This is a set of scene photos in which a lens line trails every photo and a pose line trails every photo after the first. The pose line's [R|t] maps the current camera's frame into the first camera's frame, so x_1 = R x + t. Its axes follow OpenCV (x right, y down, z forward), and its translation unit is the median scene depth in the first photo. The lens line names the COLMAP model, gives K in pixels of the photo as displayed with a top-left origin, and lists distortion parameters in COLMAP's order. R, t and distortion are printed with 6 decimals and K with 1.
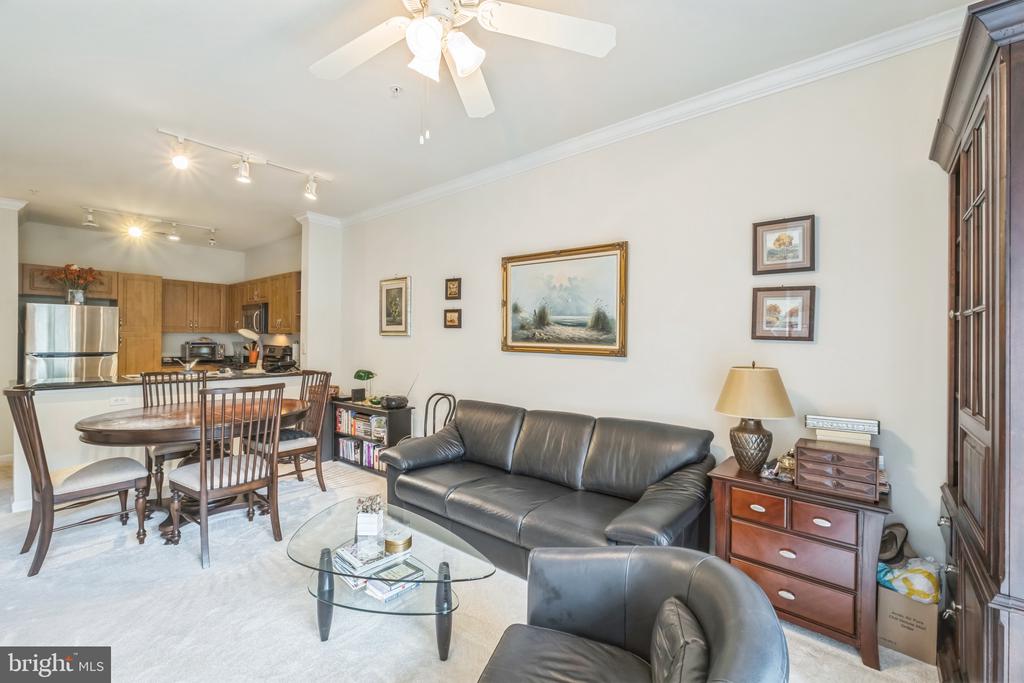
lens RADIAL K [[438.7, 0, 519.2], [0, 438.7, 338.3], [0, 0, 1]] dist [-0.012749, 0.004721]
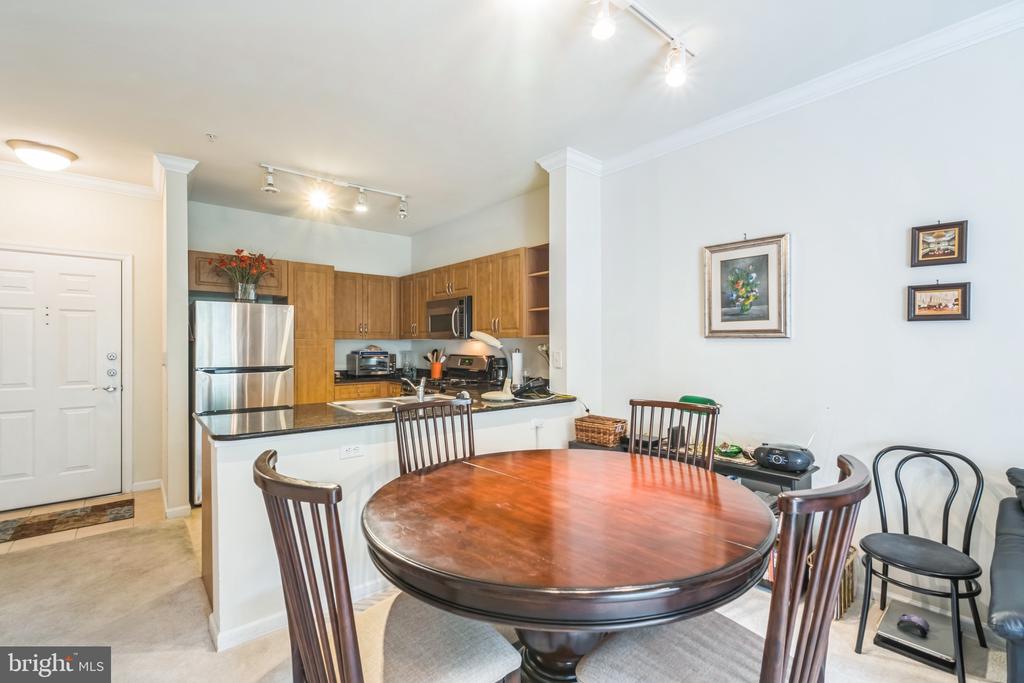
lens RADIAL K [[473.0, 0, 514.9], [0, 473.0, 339.5], [0, 0, 1]] dist [-0.001425, 0.000352]
pose [[0.982954, -0.014058, -0.183313, -0.465154], [0.012483, 0.999875, -0.009741, -0.002132], [0.183427, 0.007286, 0.983006, 0.320321]]
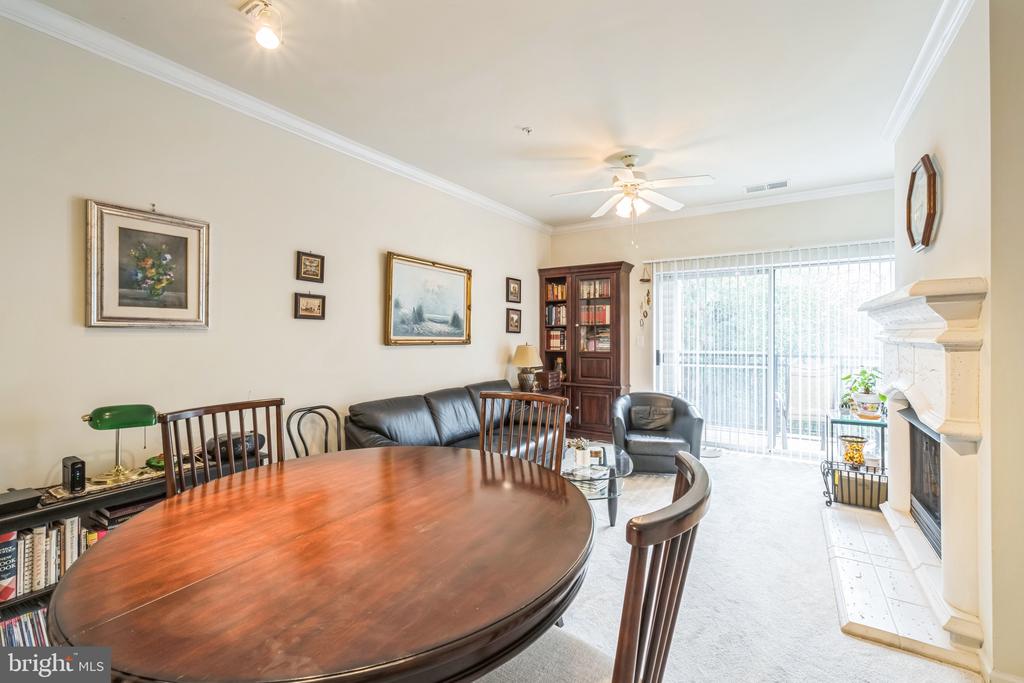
lens RADIAL K [[438.7, 0, 512.6], [0, 438.7, 336.2], [0, 0, 1]] dist [-0.012749, 0.004721]
pose [[-0.125363, -0.008075, 0.992078, -0.815011], [0.004146, 0.999954, 0.008663, 0.000601], [-0.992102, 0.005199, -0.125324, 0.651871]]
